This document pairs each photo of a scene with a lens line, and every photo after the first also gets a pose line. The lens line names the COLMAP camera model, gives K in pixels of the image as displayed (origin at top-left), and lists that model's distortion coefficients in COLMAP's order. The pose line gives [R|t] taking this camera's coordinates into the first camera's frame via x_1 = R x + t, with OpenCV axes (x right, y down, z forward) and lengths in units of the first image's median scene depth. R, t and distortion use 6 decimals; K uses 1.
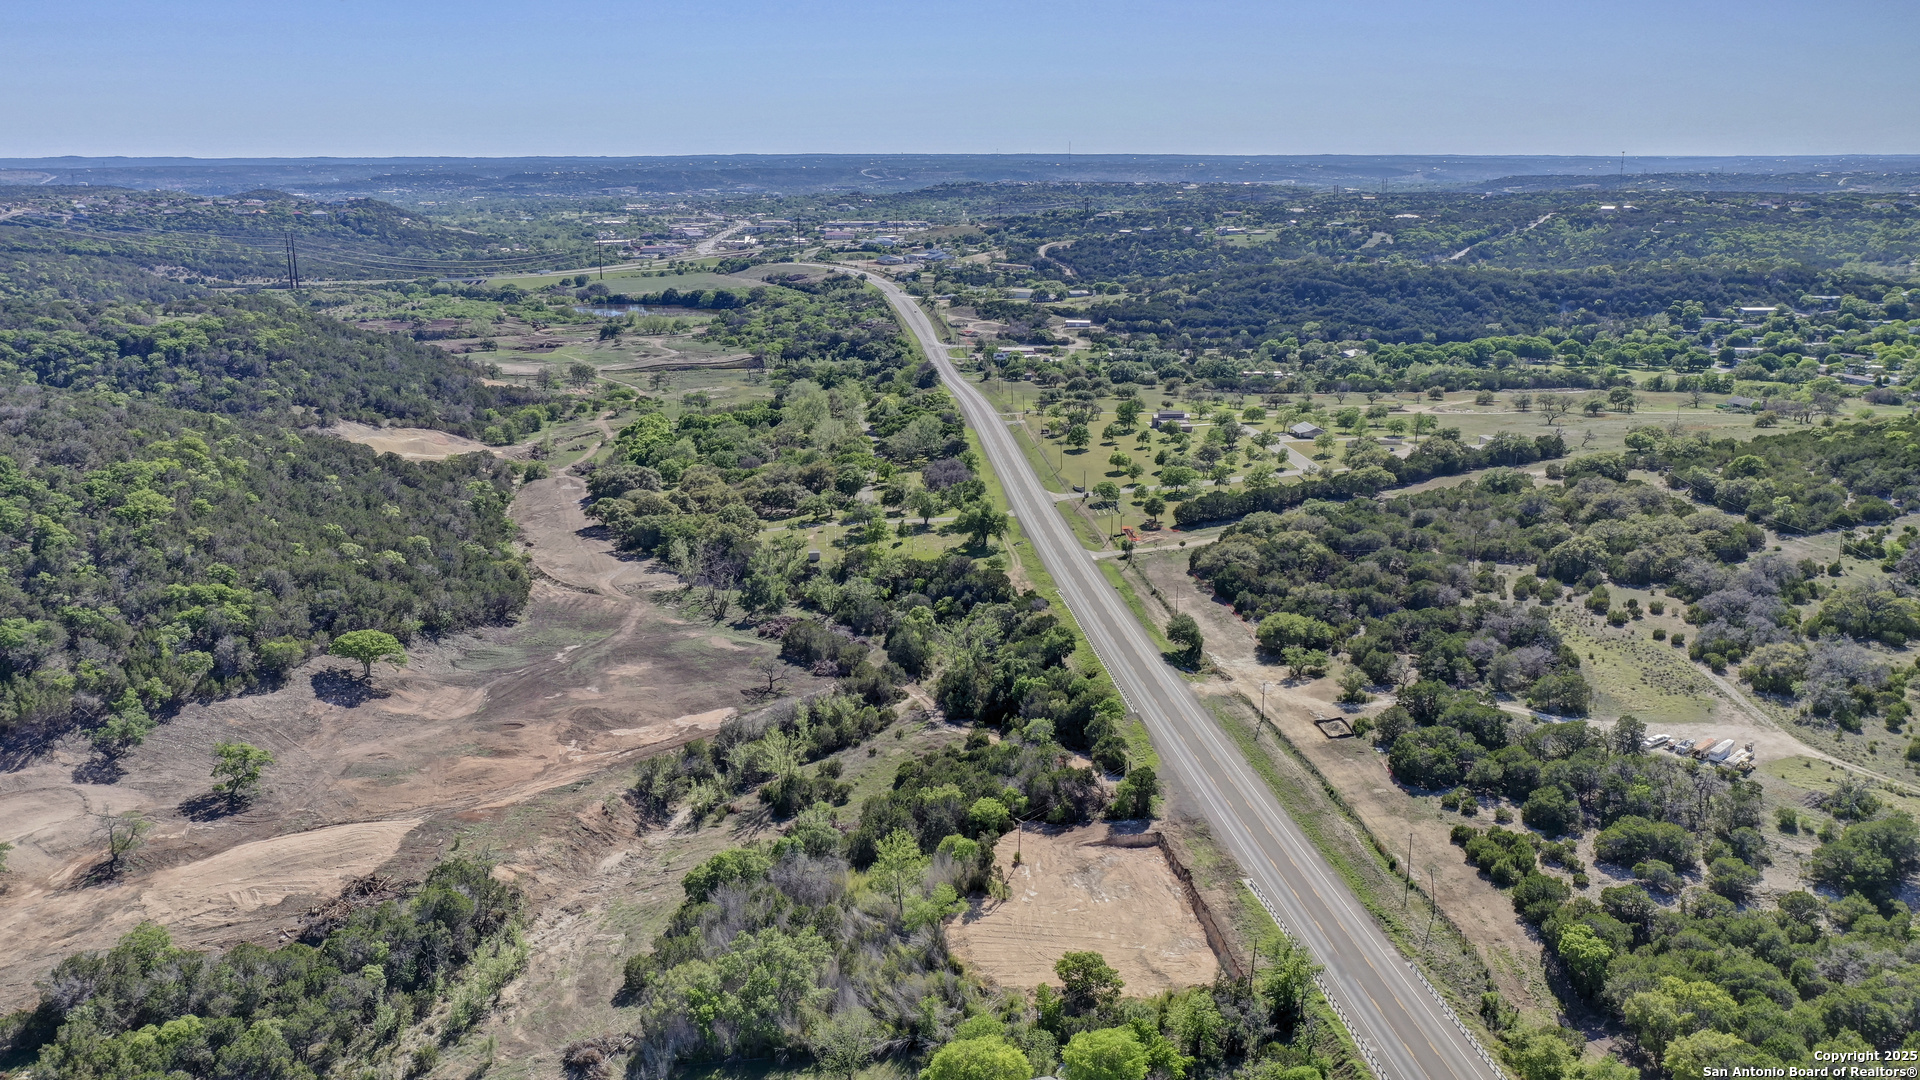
lens RADIAL K [[1514.4, 0, 960.0], [0, 1514.4, 540.0], [0, 0, 1]] dist [0.001010, 0.004727]
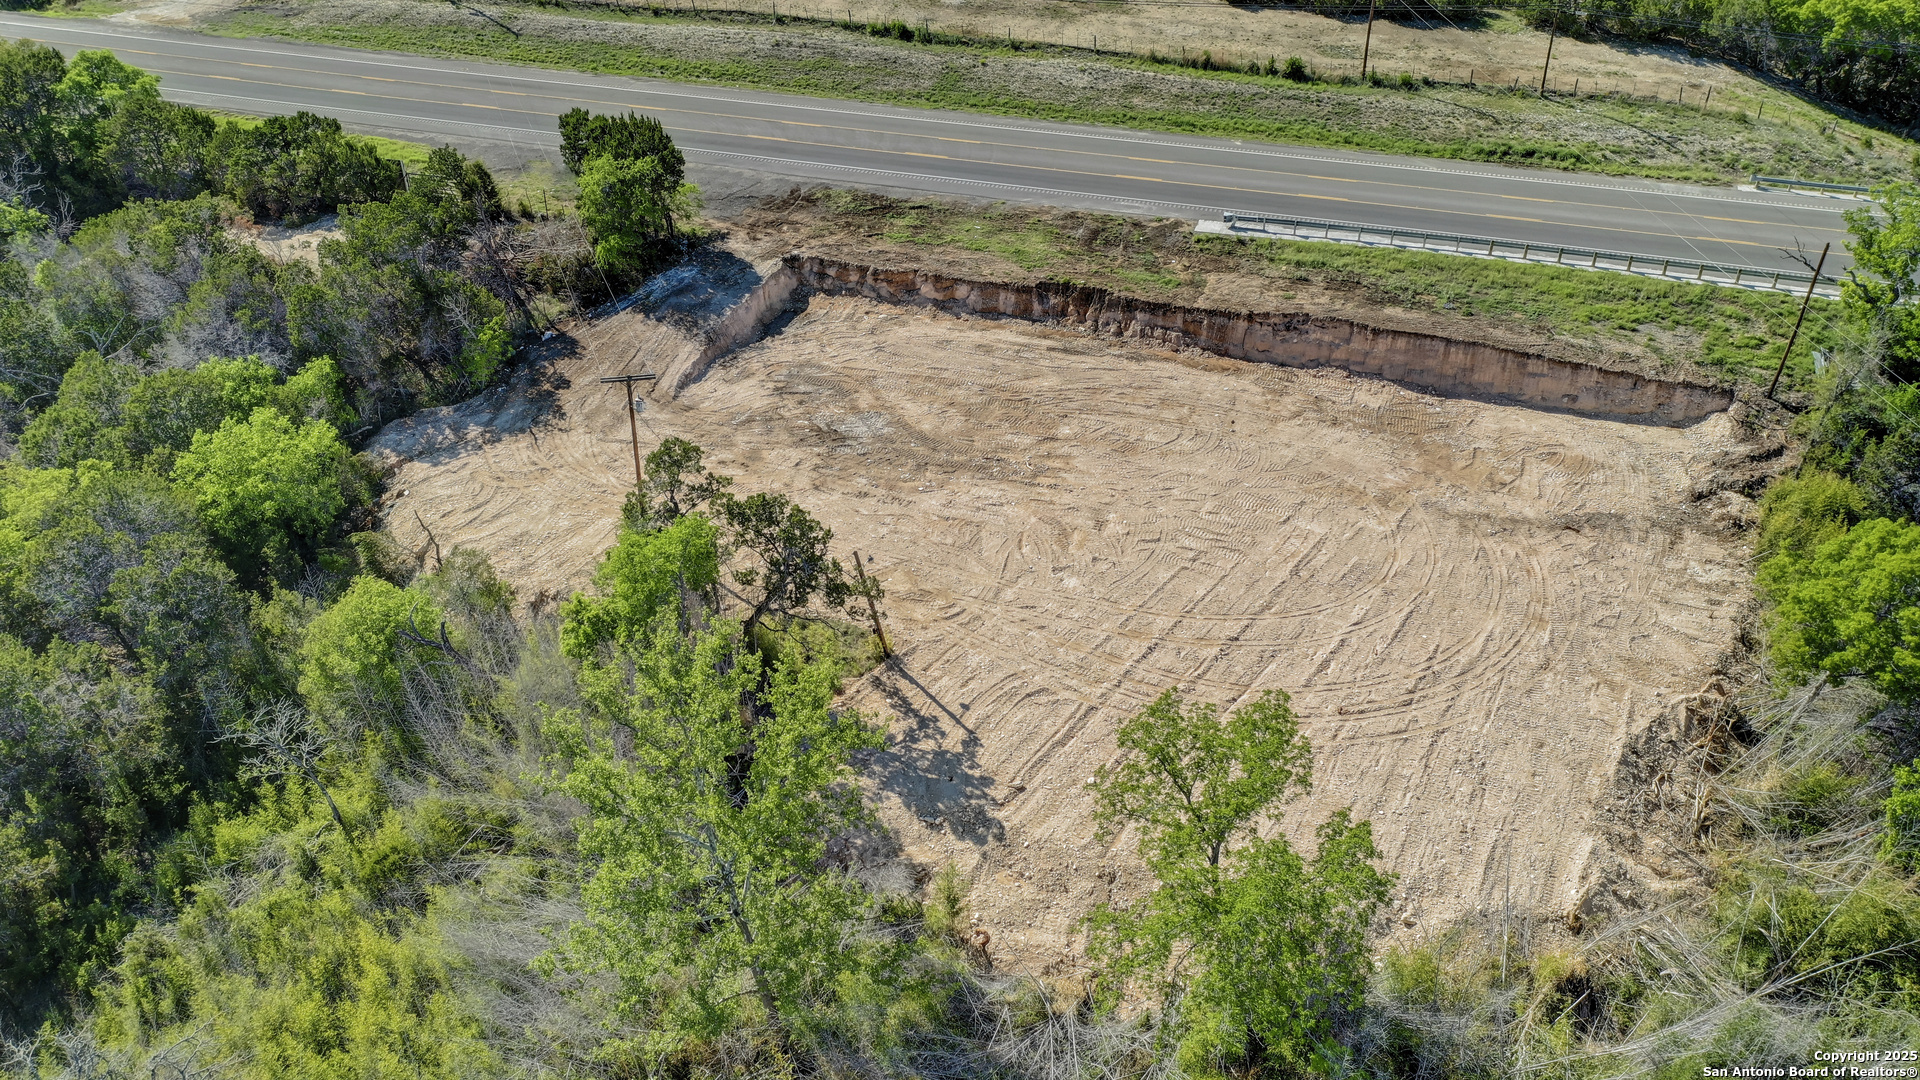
lens RADIAL K [[1514.4, 0, 960.0], [0, 1514.4, 540.0], [0, 0, 1]] dist [0.001010, 0.004727]
pose [[0.438850, -0.506001, 0.742545, -0.068419], [0.221597, 0.861794, 0.456297, 0.057549], [-0.870807, -0.035700, 0.490327, 0.441544]]
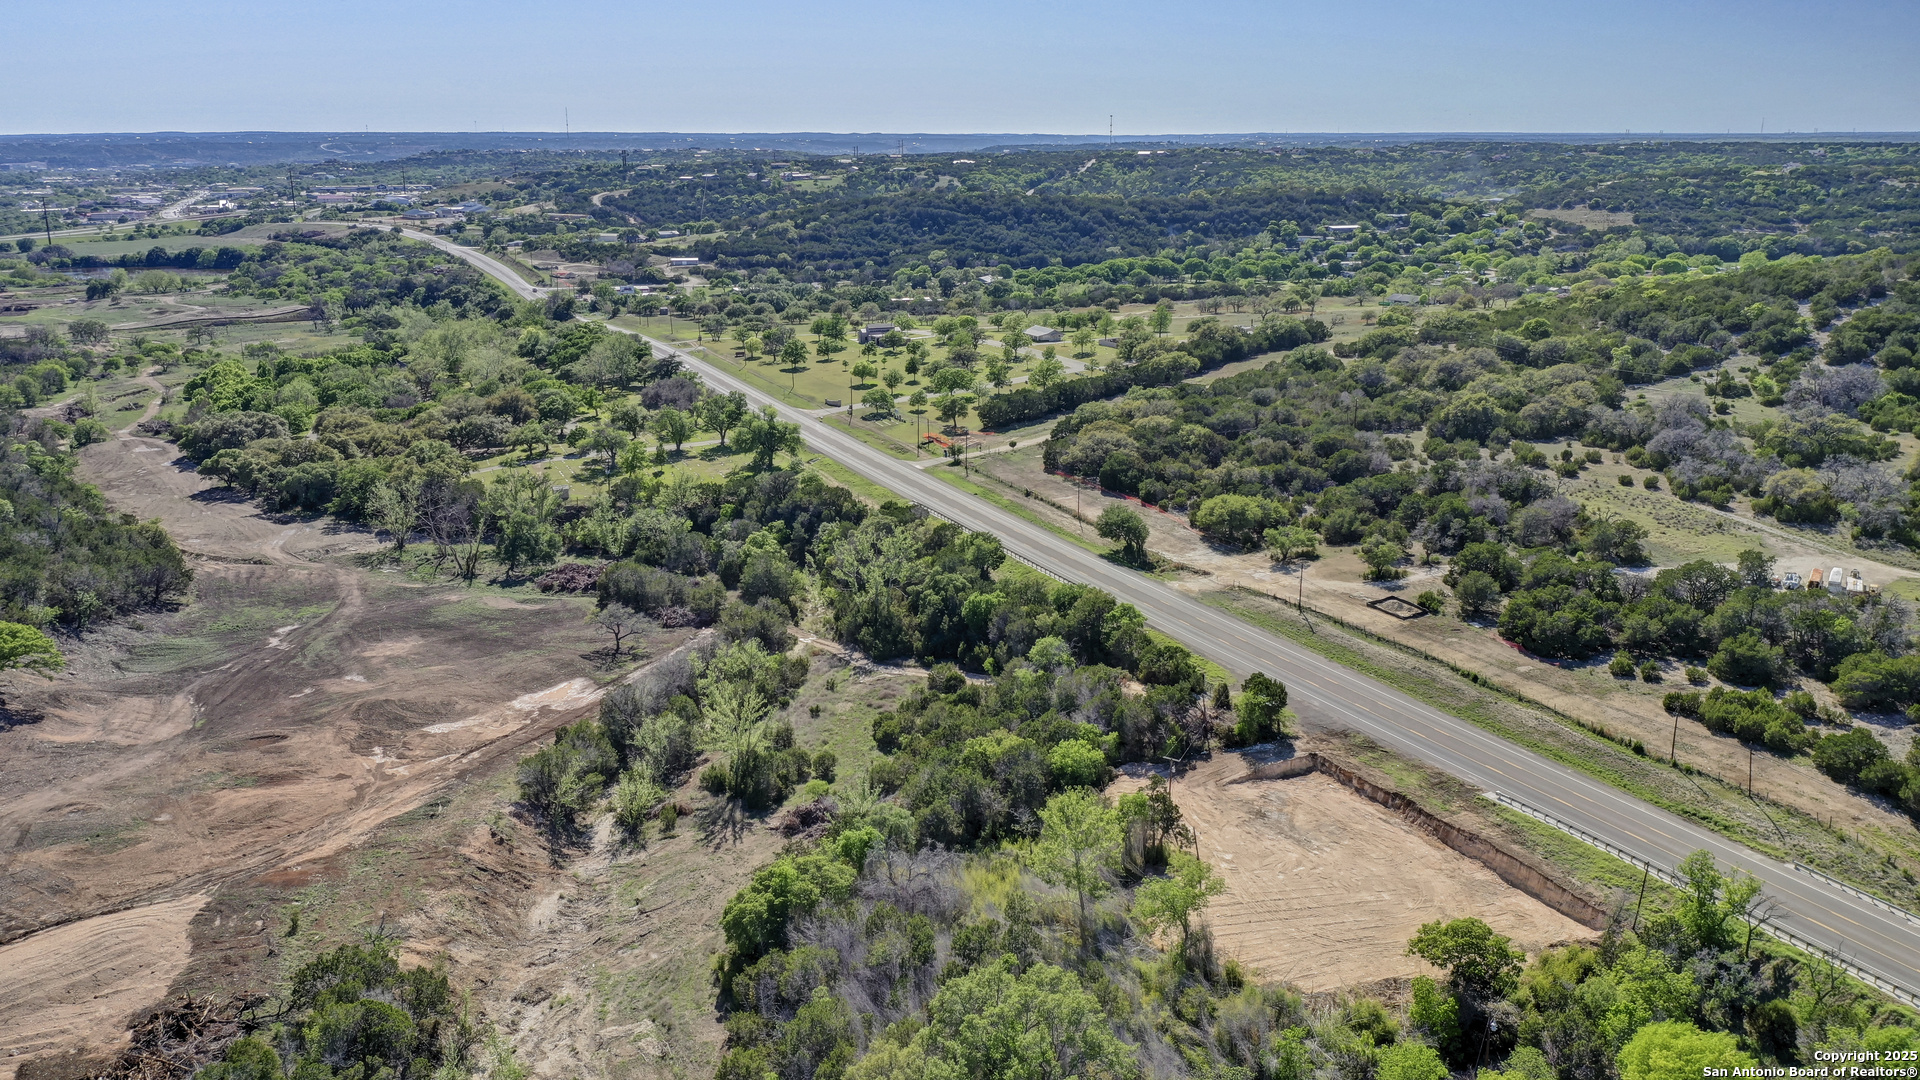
lens RADIAL K [[1514.4, 0, 960.0], [0, 1514.4, 540.0], [0, 0, 1]] dist [0.001010, 0.004727]
pose [[0.945054, -0.085392, 0.315566, -0.142816], [0.081701, 0.996345, 0.024933, 0.030167], [-0.316541, 0.002219, 0.948576, 0.188878]]
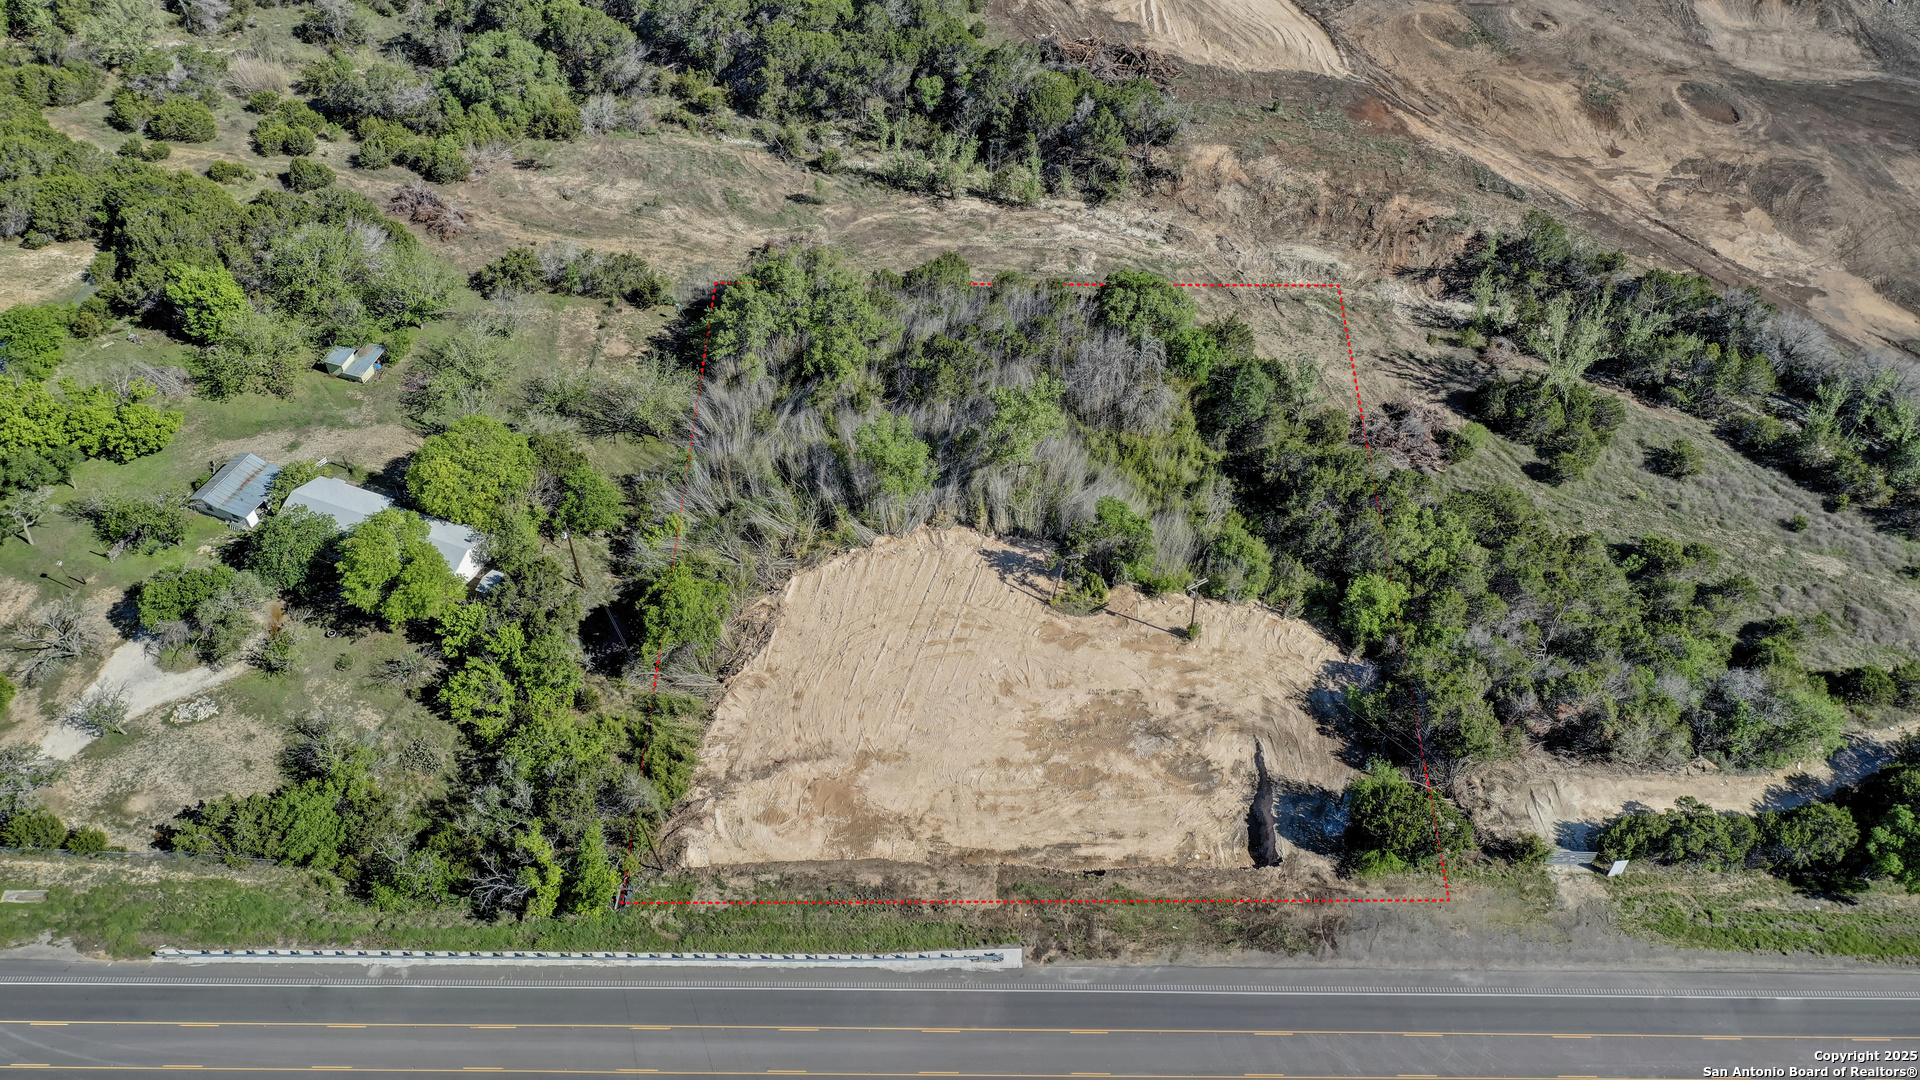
lens RADIAL K [[1514.4, 0, 960.0], [0, 1514.4, 540.0], [0, 0, 1]] dist [0.001010, 0.004727]
pose [[-0.122370, 0.730212, -0.672173, 0.212141], [-0.224904, 0.639243, 0.735382, -0.107759], [0.966666, 0.241163, 0.086003, 0.459197]]
